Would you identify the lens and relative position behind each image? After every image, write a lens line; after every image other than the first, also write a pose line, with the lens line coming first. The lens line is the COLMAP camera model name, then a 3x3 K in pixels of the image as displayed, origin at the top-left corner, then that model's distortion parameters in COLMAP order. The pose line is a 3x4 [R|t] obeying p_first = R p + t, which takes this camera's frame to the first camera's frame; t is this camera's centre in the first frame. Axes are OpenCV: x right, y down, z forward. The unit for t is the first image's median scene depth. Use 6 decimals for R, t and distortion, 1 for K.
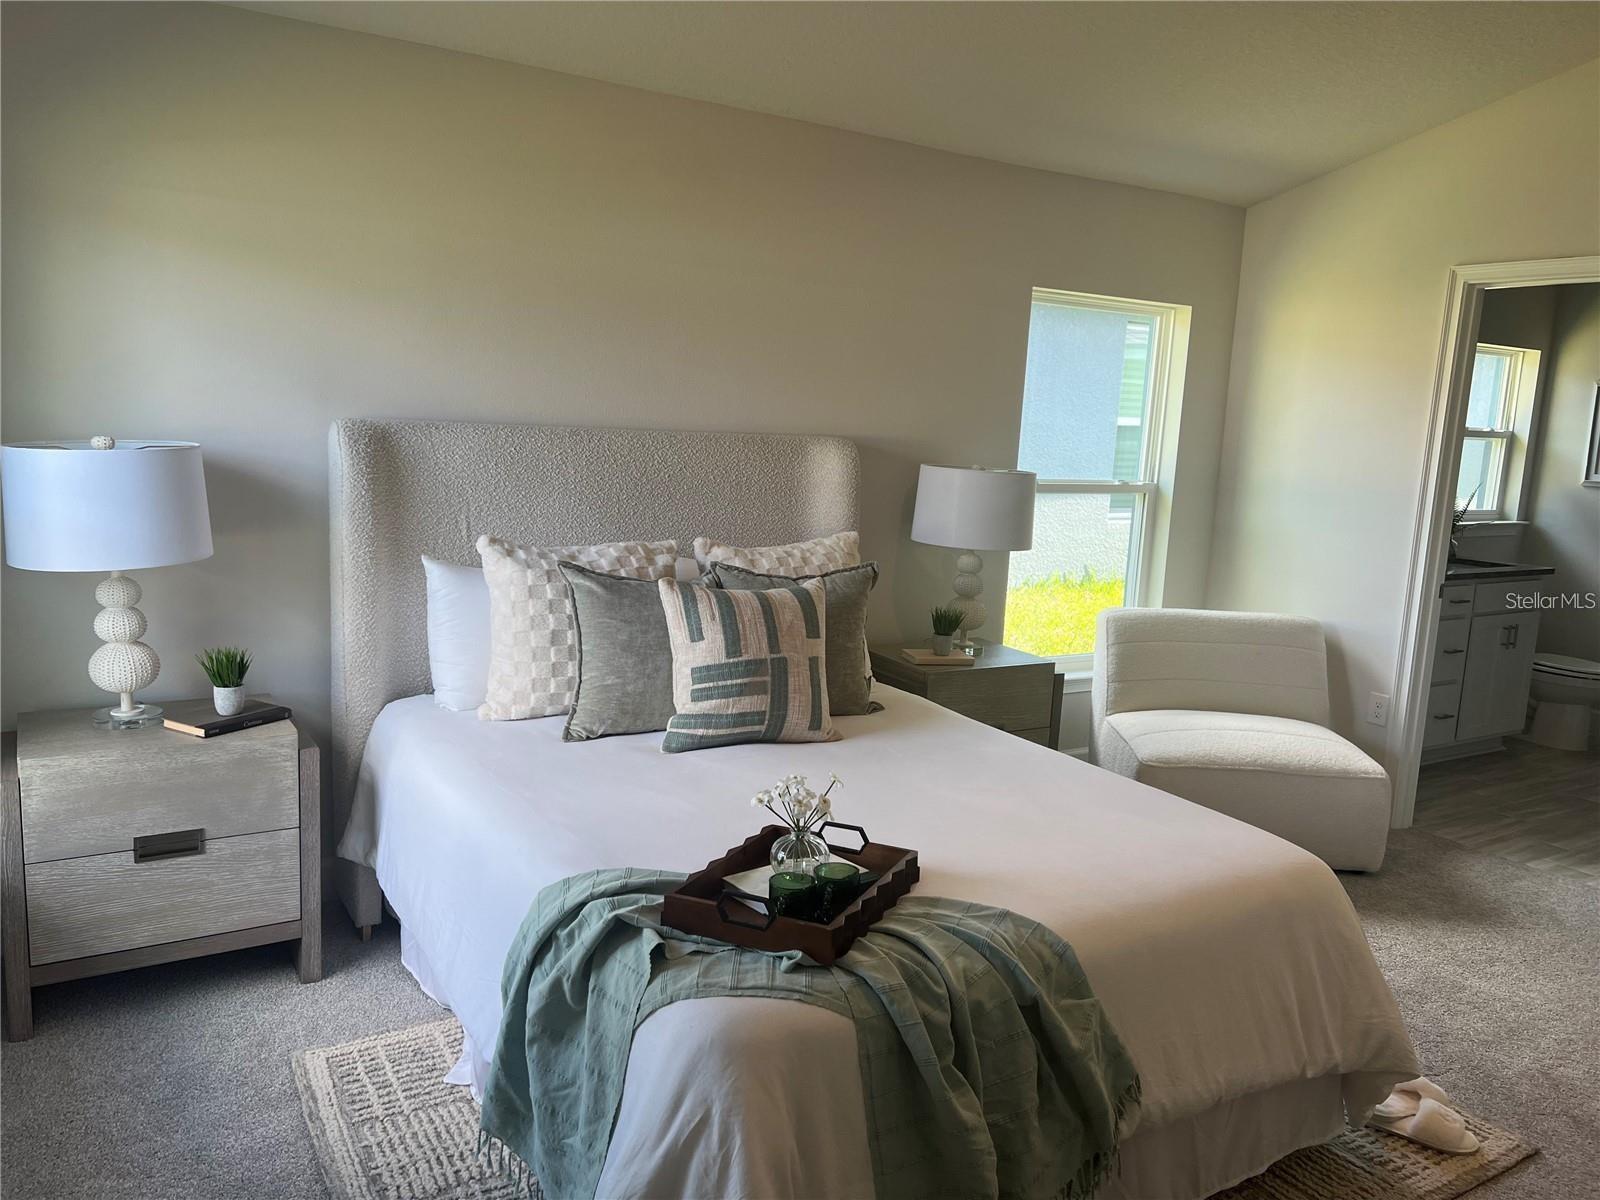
lens RADIAL K [[1193.5, 0, 800.0], [0, 1193.5, 600.0], [0, 0, 1]] dist [0.068942, -0.063842]
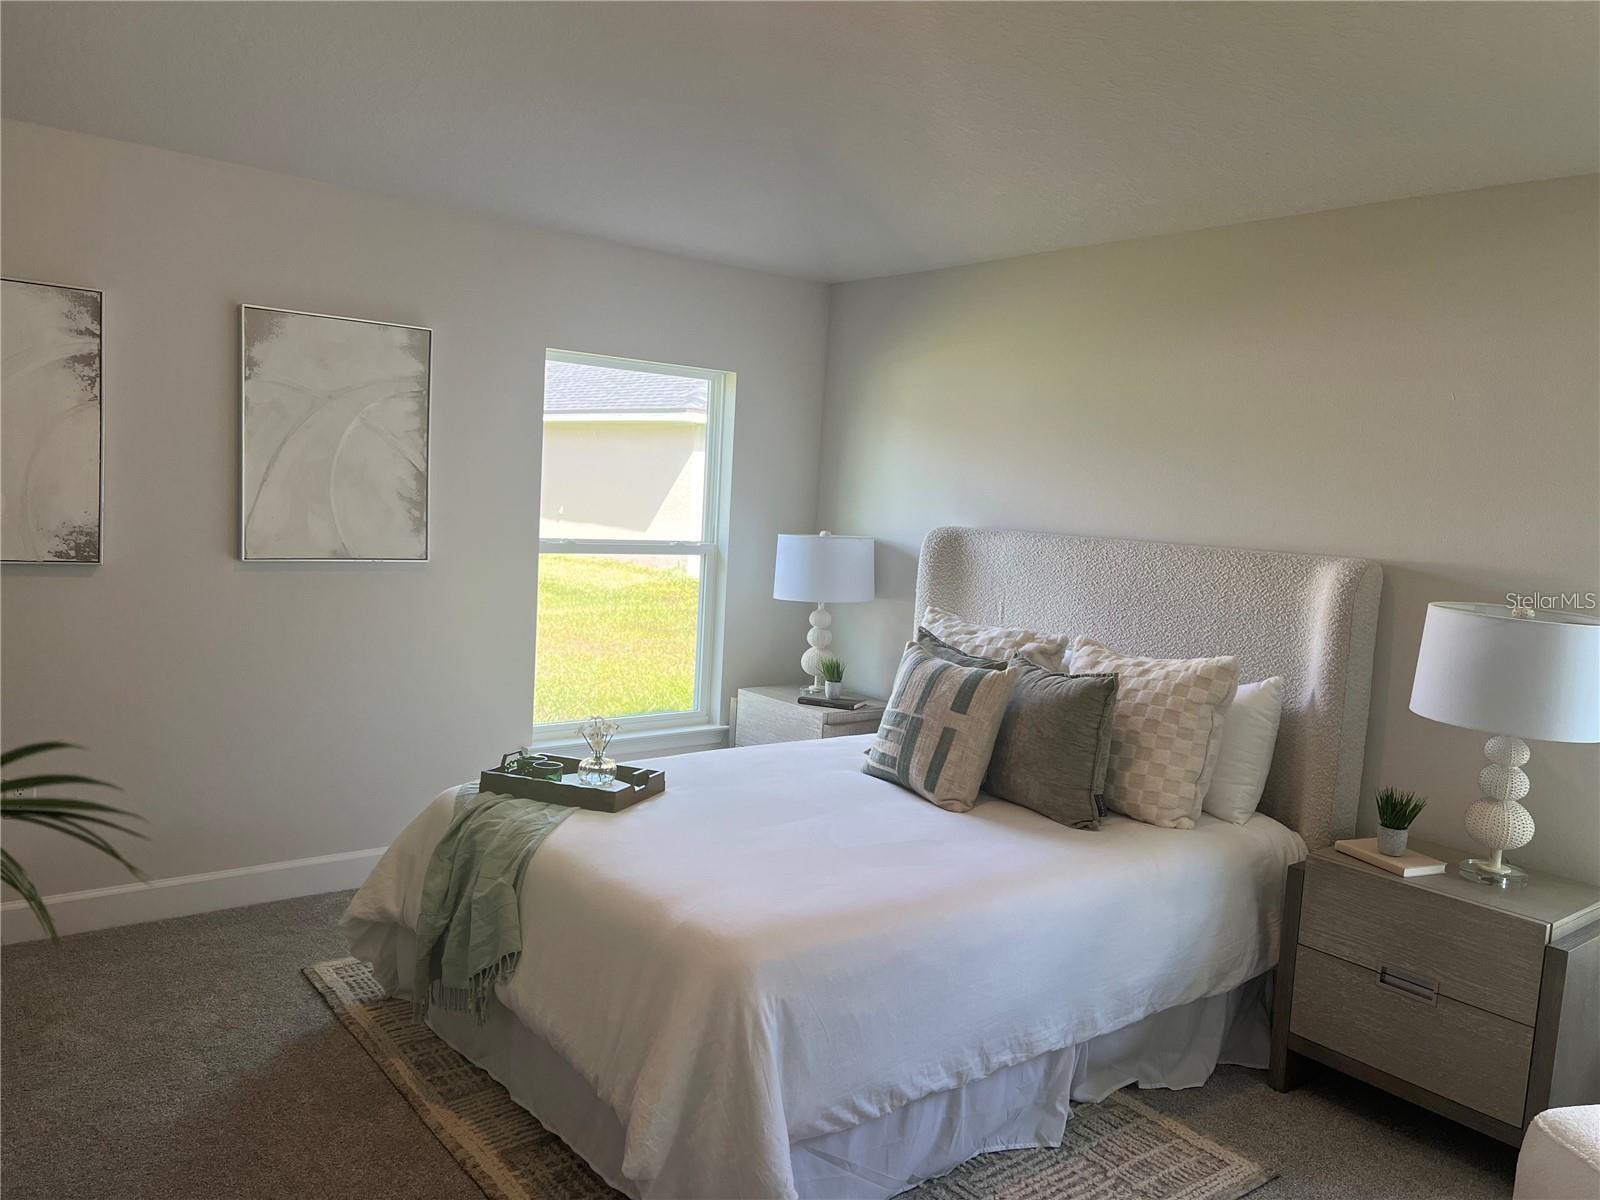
lens RADIAL K [[1193.5, 0, 800.0], [0, 1193.5, 600.0], [0, 0, 1]] dist [0.068942, -0.063842]
pose [[0.112556, 0.046937, -0.992536, 1.007148], [-0.210286, 0.977384, 0.022374, -0.058343], [0.971139, 0.206198, 0.119880, 0.666592]]
